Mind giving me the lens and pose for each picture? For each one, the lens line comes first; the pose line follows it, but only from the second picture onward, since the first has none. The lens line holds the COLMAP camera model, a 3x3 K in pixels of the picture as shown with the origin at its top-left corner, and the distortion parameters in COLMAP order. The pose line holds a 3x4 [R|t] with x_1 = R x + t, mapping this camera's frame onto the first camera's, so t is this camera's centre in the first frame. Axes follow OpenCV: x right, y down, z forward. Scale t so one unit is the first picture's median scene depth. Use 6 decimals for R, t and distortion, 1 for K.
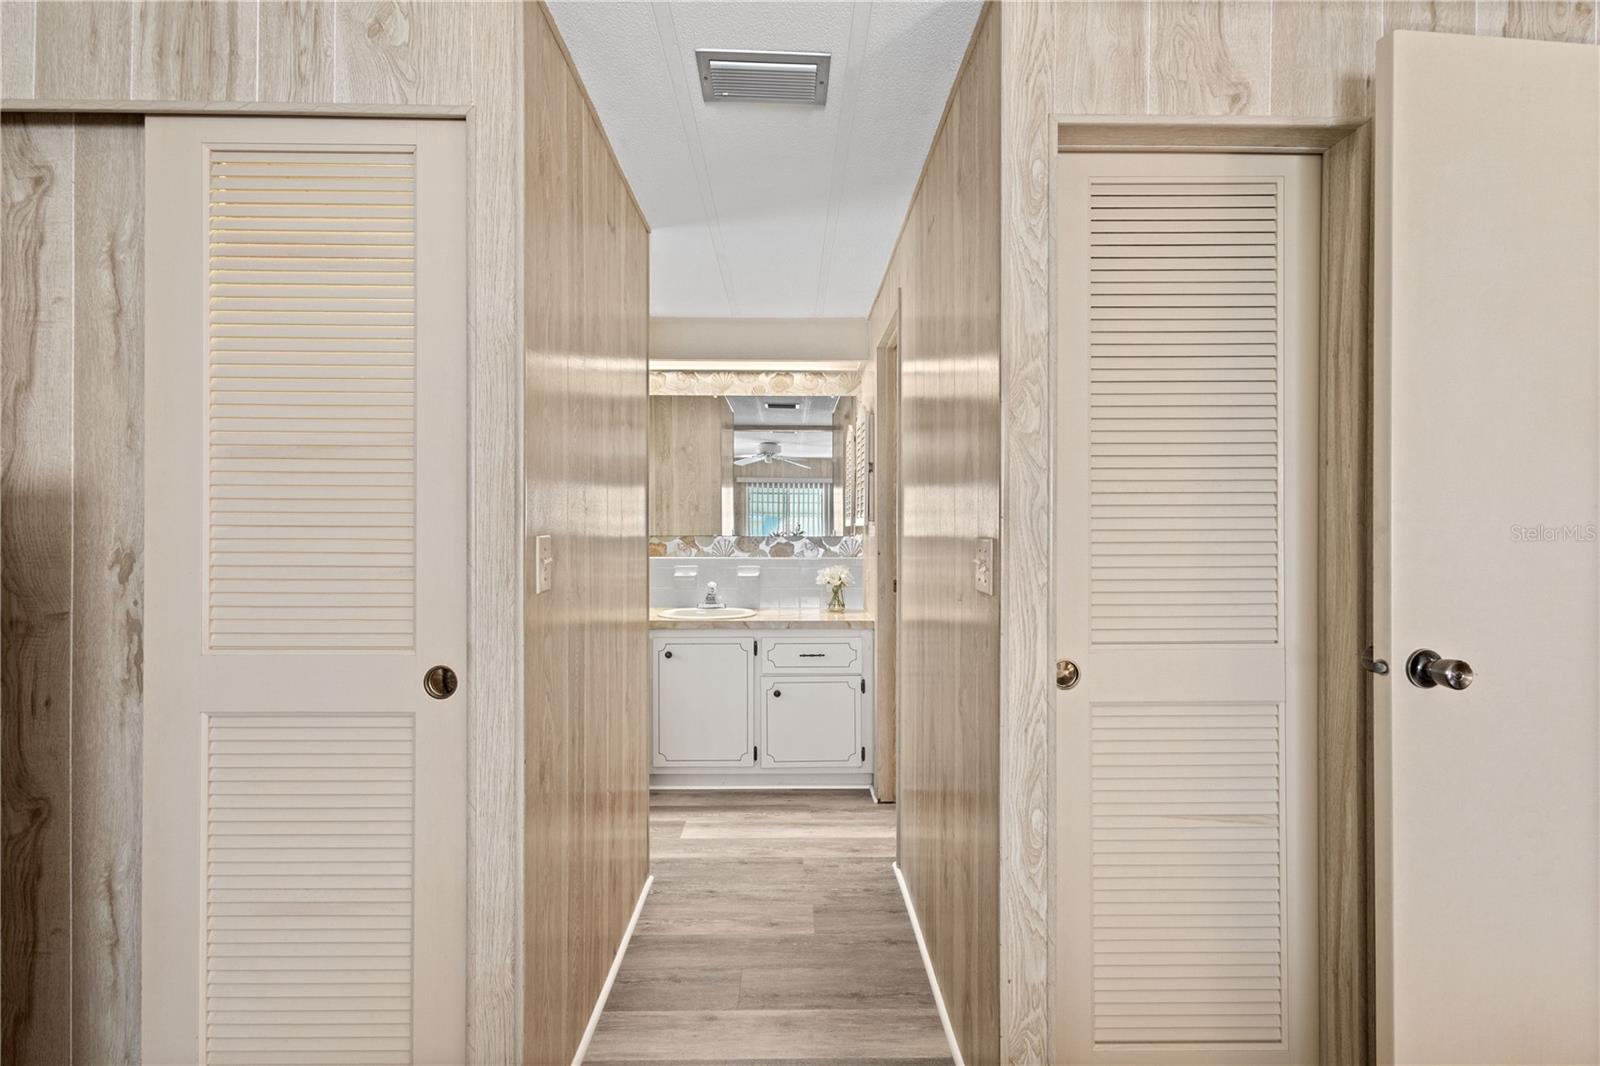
lens RADIAL K [[742.0, 0, 801.5], [0, 742.0, 530.7], [0, 0, 1]] dist [0.012624, -0.001303]
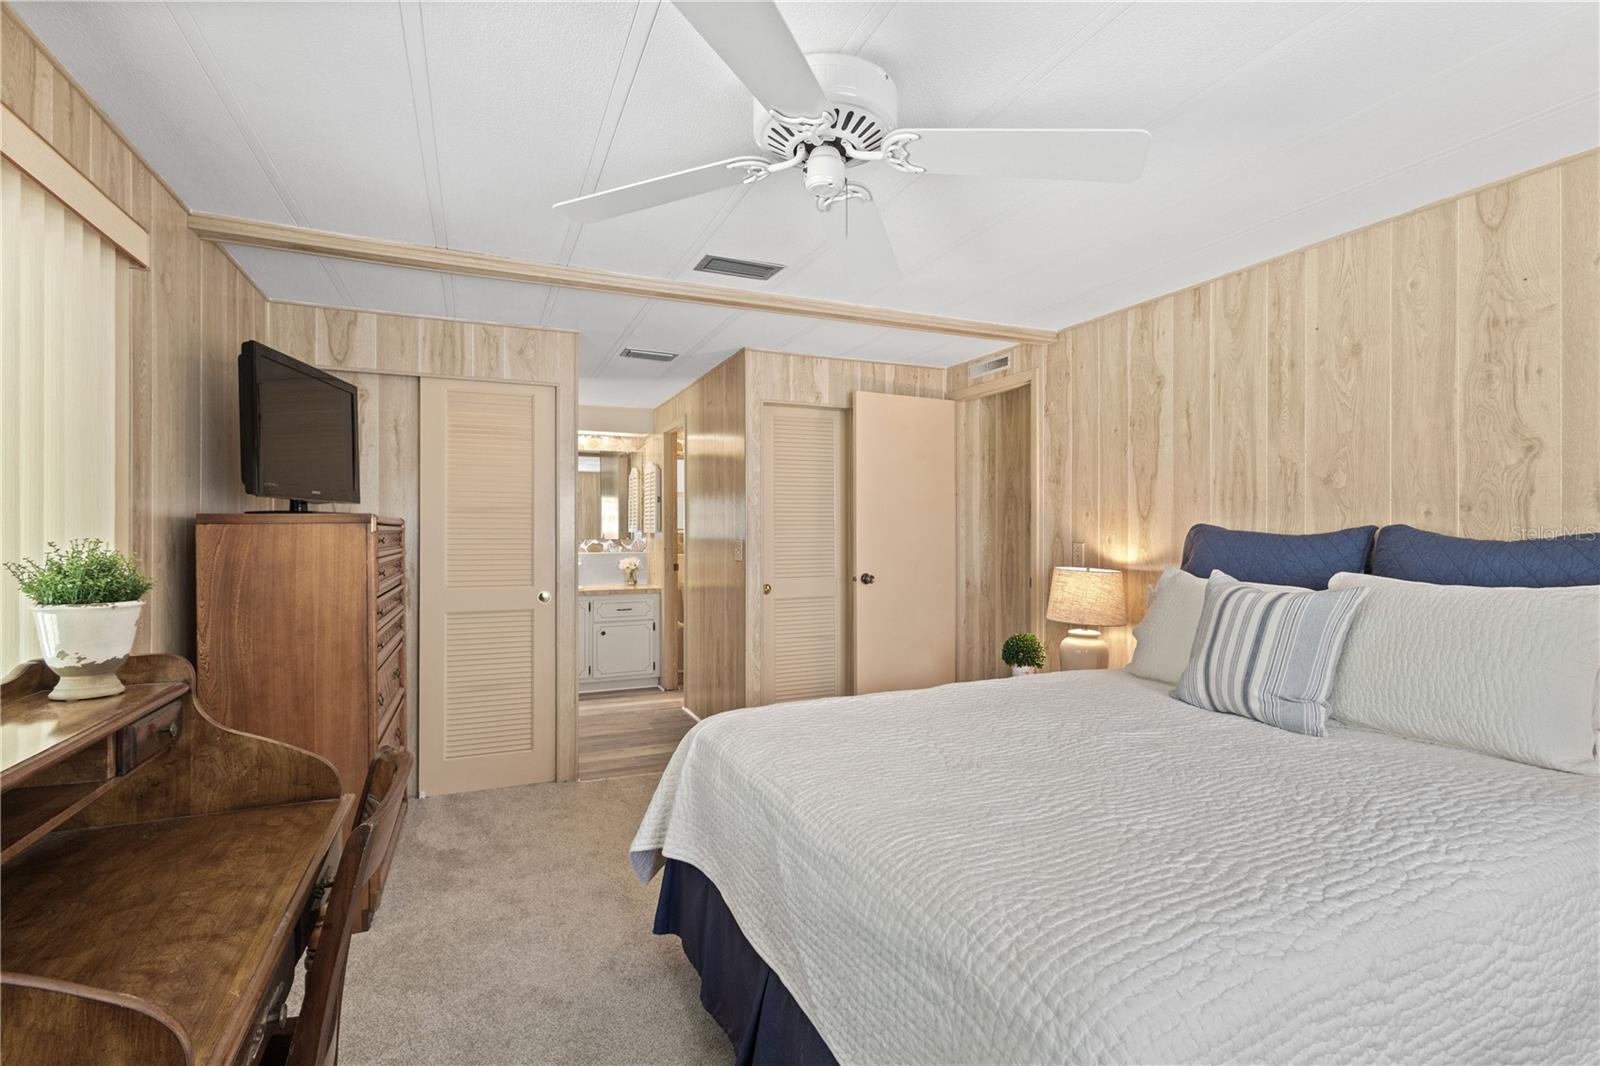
lens RADIAL K [[742.0, 0, 801.5], [0, 742.0, 530.7], [0, 0, 1]] dist [0.012624, -0.001303]
pose [[0.923390, -0.002750, 0.383854, -0.626244], [0.001922, 0.999995, 0.002542, -0.037389], [-0.383859, -0.001610, 0.923390, -1.717561]]
